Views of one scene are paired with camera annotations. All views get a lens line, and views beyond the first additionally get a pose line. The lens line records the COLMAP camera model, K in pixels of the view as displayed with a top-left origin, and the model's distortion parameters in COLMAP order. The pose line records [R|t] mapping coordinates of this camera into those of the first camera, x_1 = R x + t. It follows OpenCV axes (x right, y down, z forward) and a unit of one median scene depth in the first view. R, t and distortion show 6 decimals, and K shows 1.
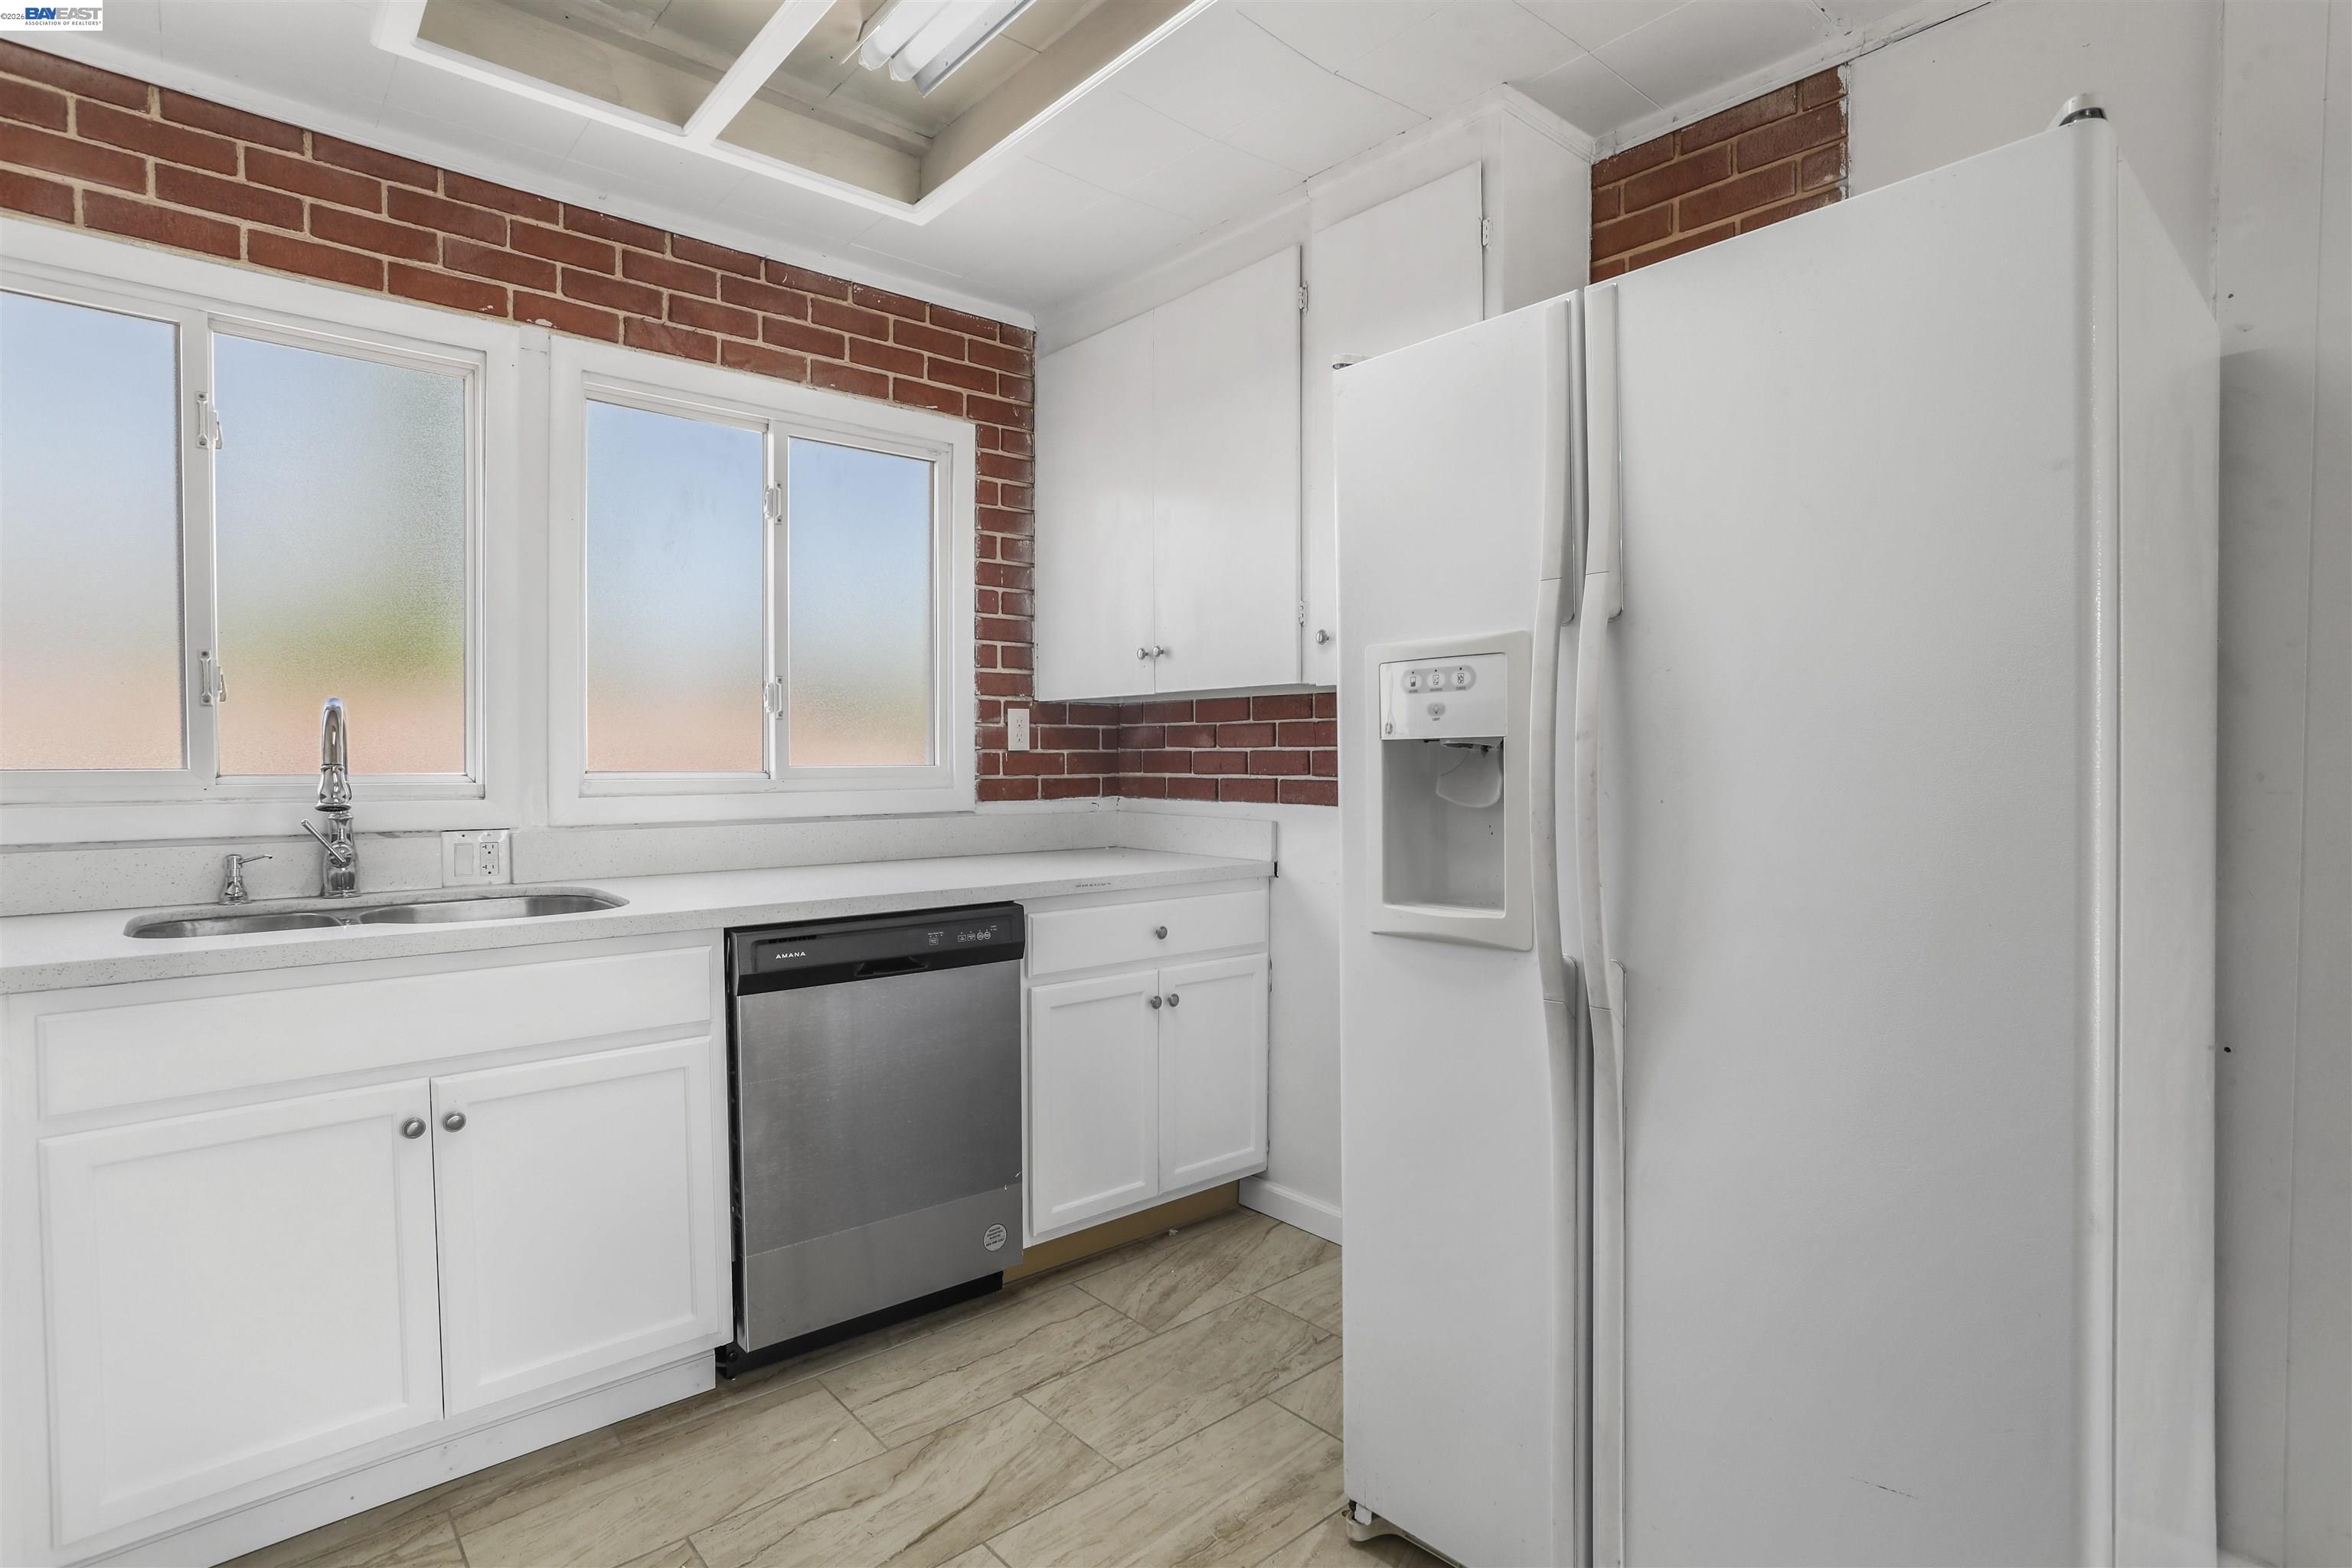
lens RADIAL K [[1159.3, 0, 1189.8], [0, 1159.3, 782.8], [0, 0, 1]] dist [-0.065177, 0.035499]
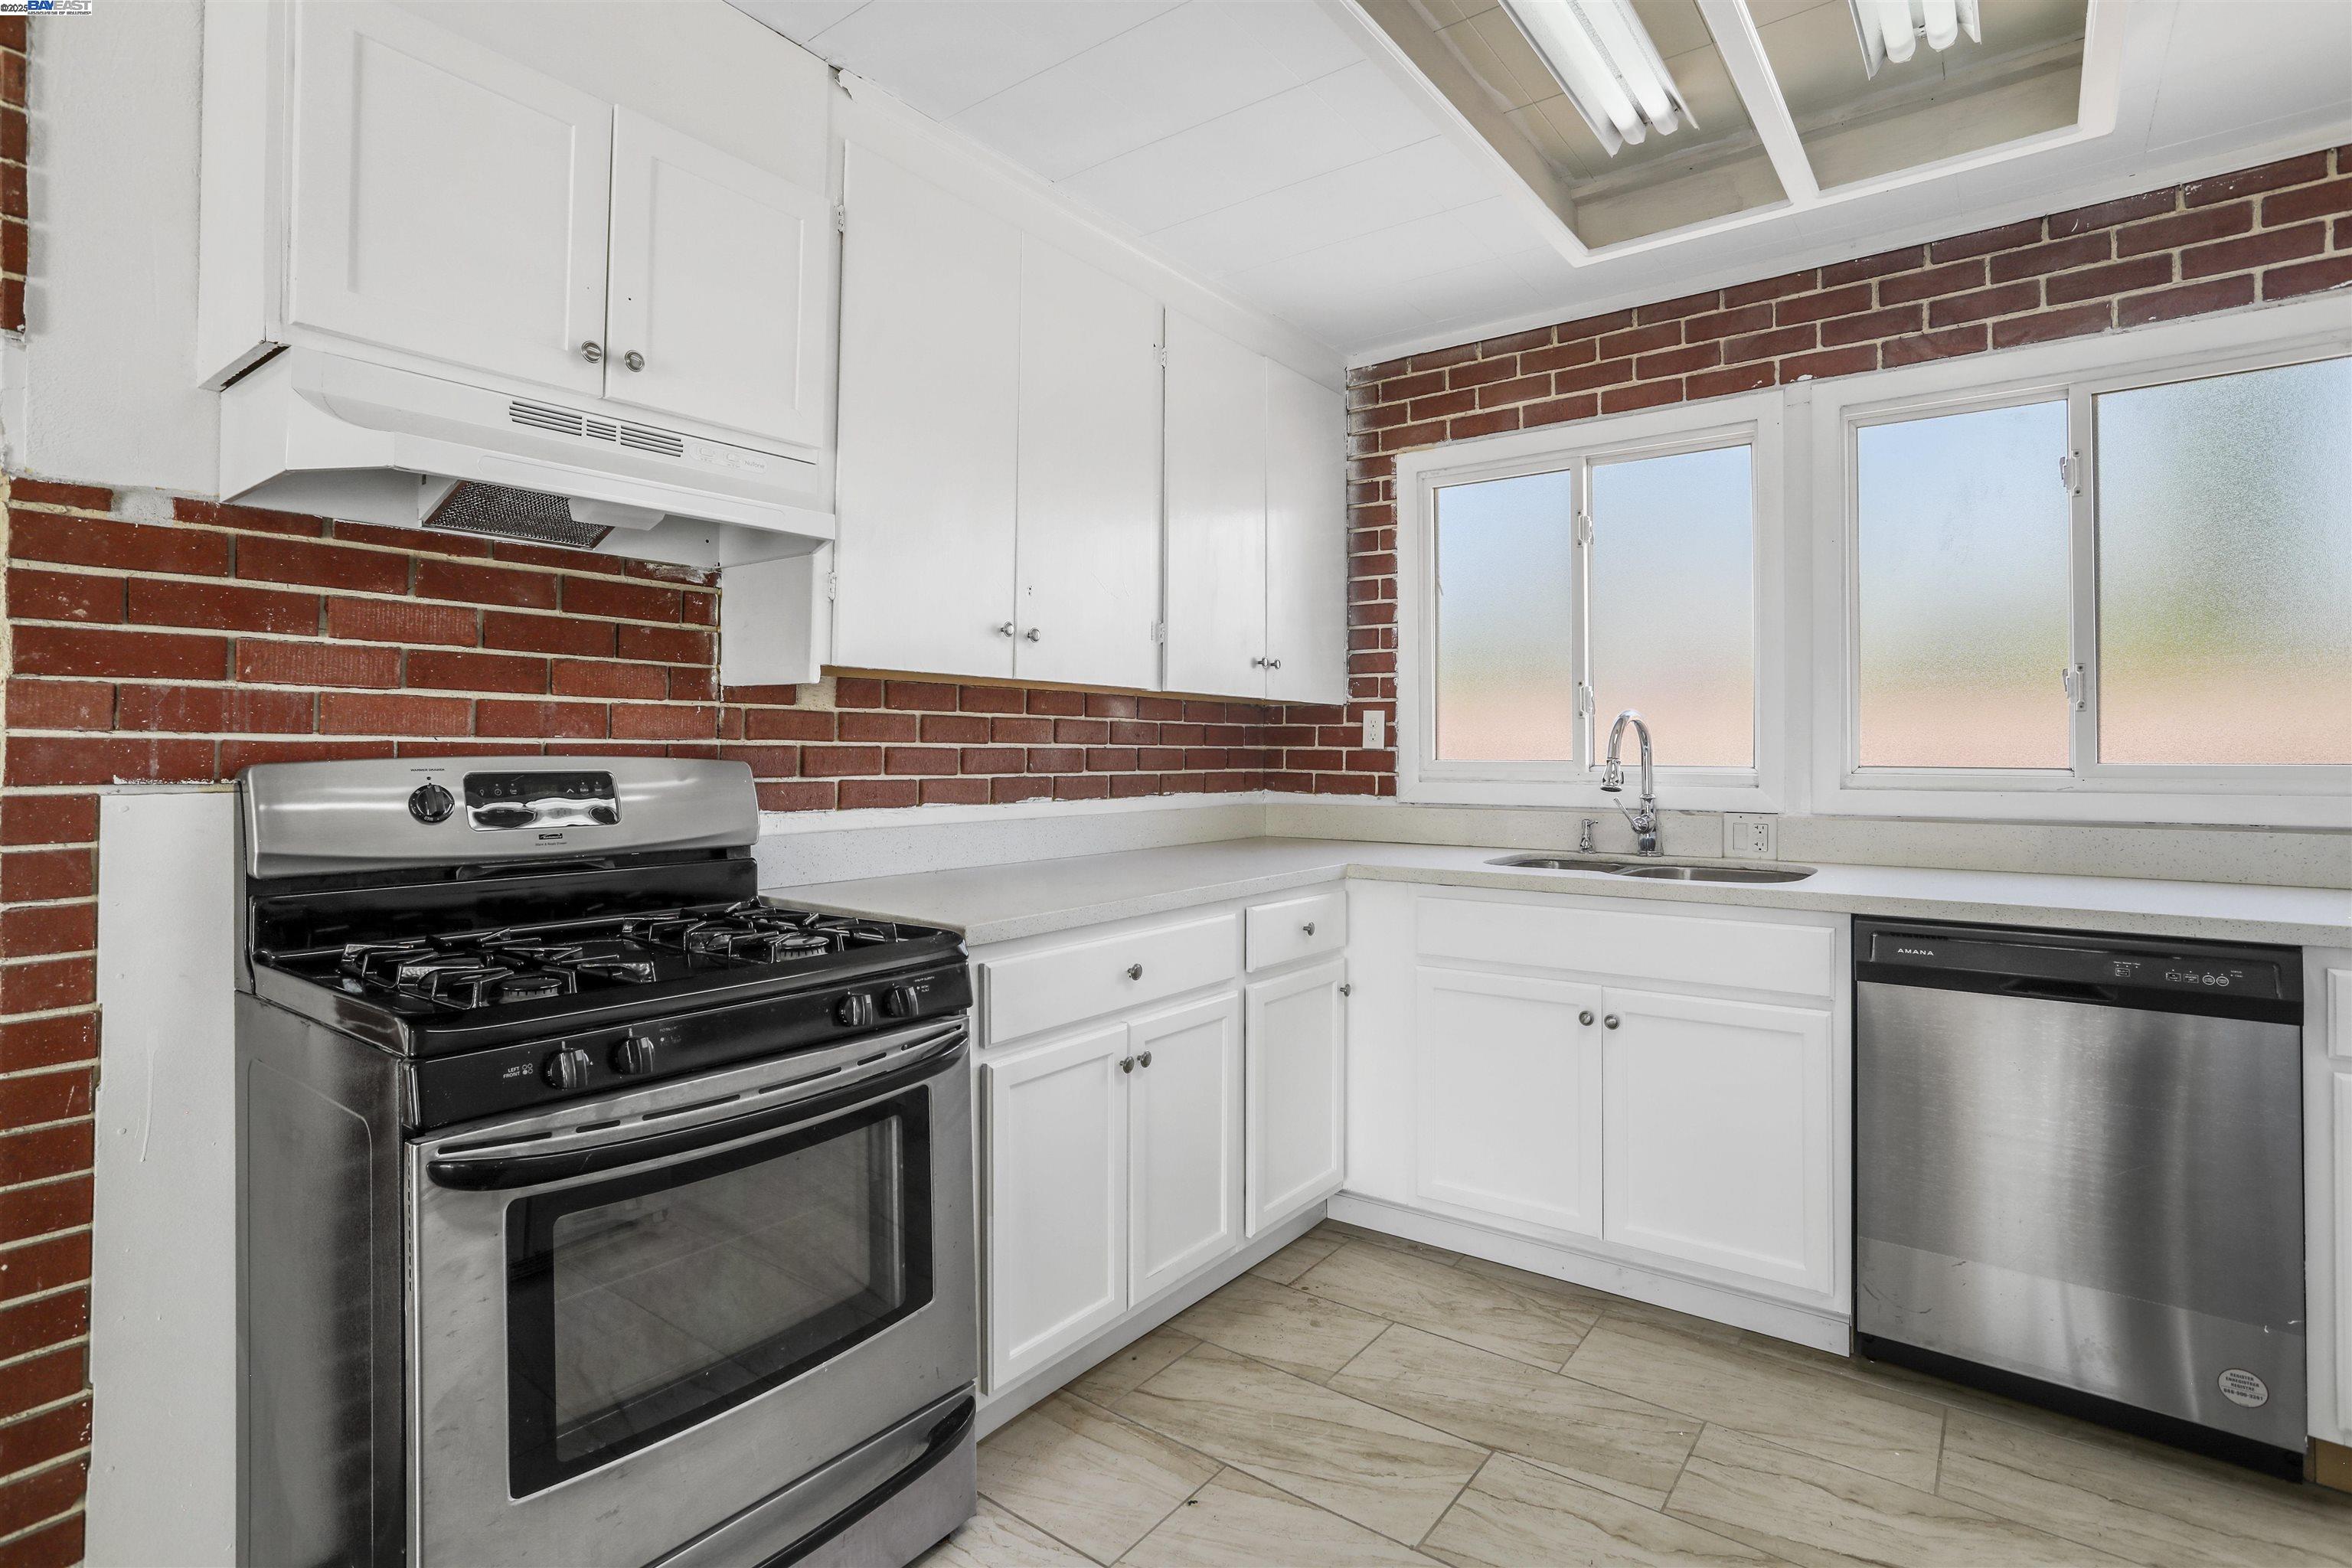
lens RADIAL K [[1144.4, 0, 1174.5], [0, 1144.4, 724.9], [0, 0, 1]] dist [-0.053938, 0.025292]
pose [[0.192883, -0.024939, -0.980905, 0.476952], [-0.022461, 0.999303, -0.029823, -0.002734], [0.980965, 0.027784, 0.192188, 0.175362]]
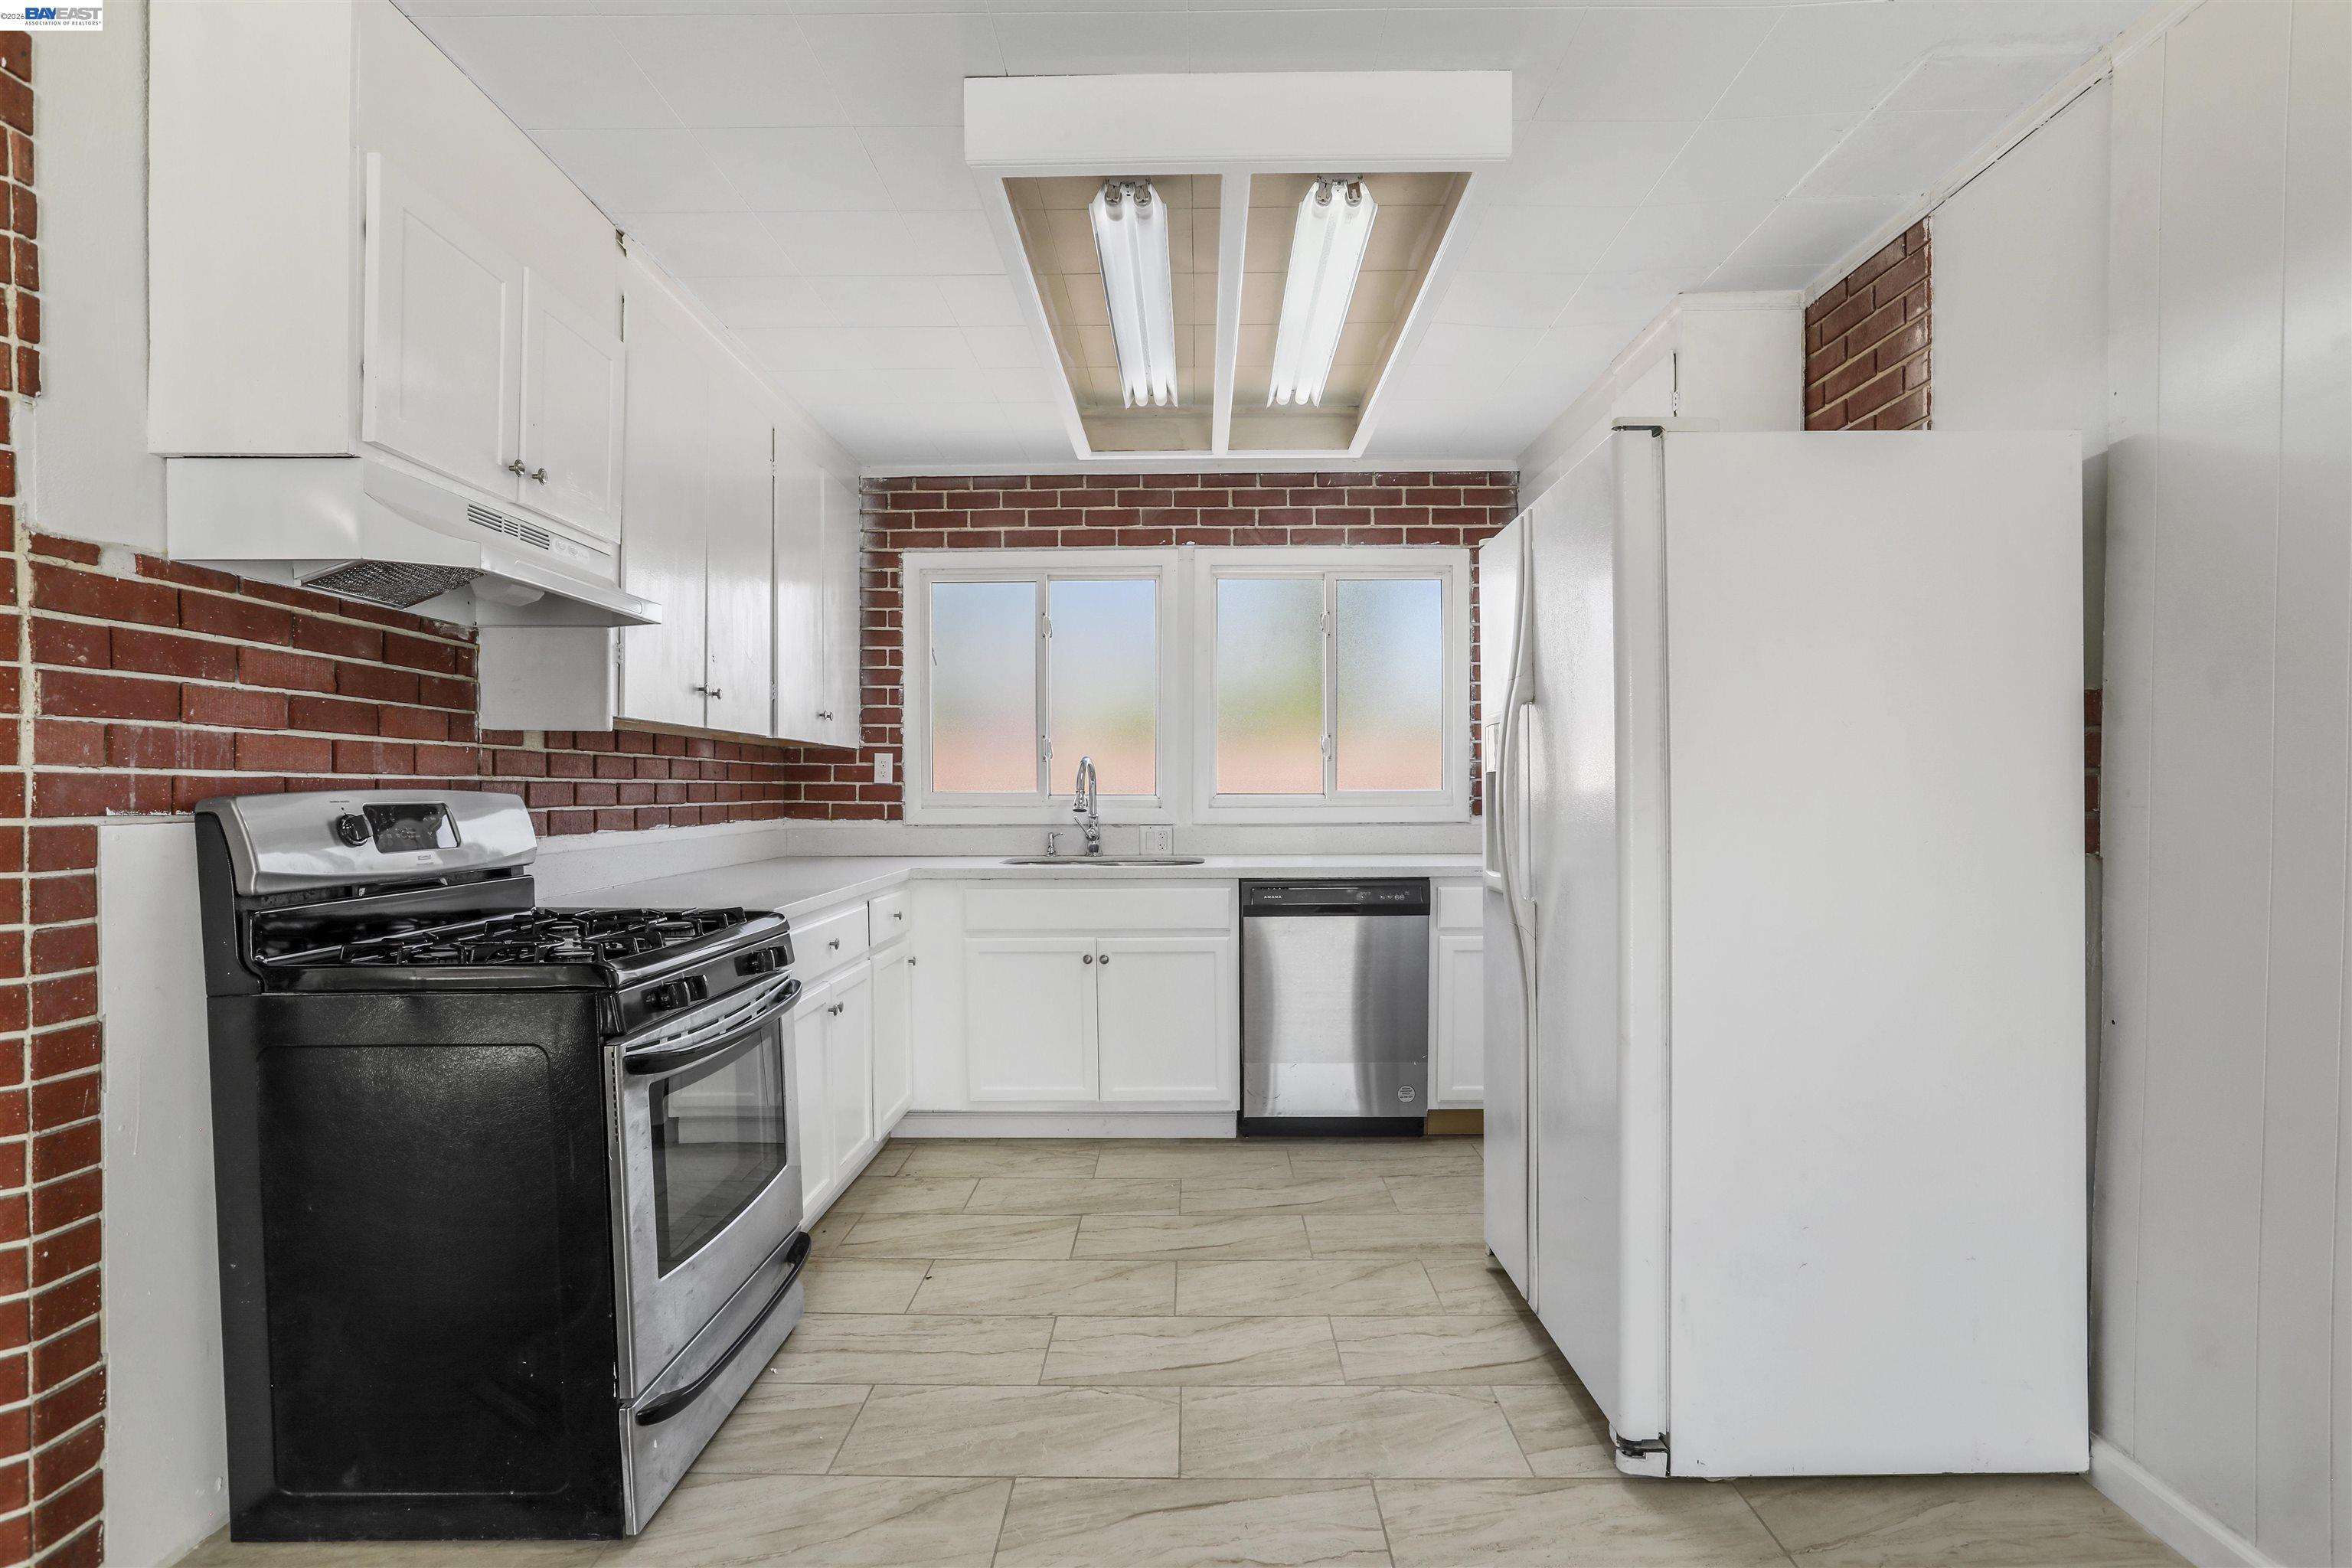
lens RADIAL K [[1159.3, 0, 1189.8], [0, 1159.3, 782.8], [0, 0, 1]] dist [-0.065177, 0.035499]
pose [[0.746654, -0.007450, -0.665171, 0.728339], [-0.009539, 0.999715, -0.021905, 0.015228], [0.665144, 0.022700, 0.746370, -0.407818]]
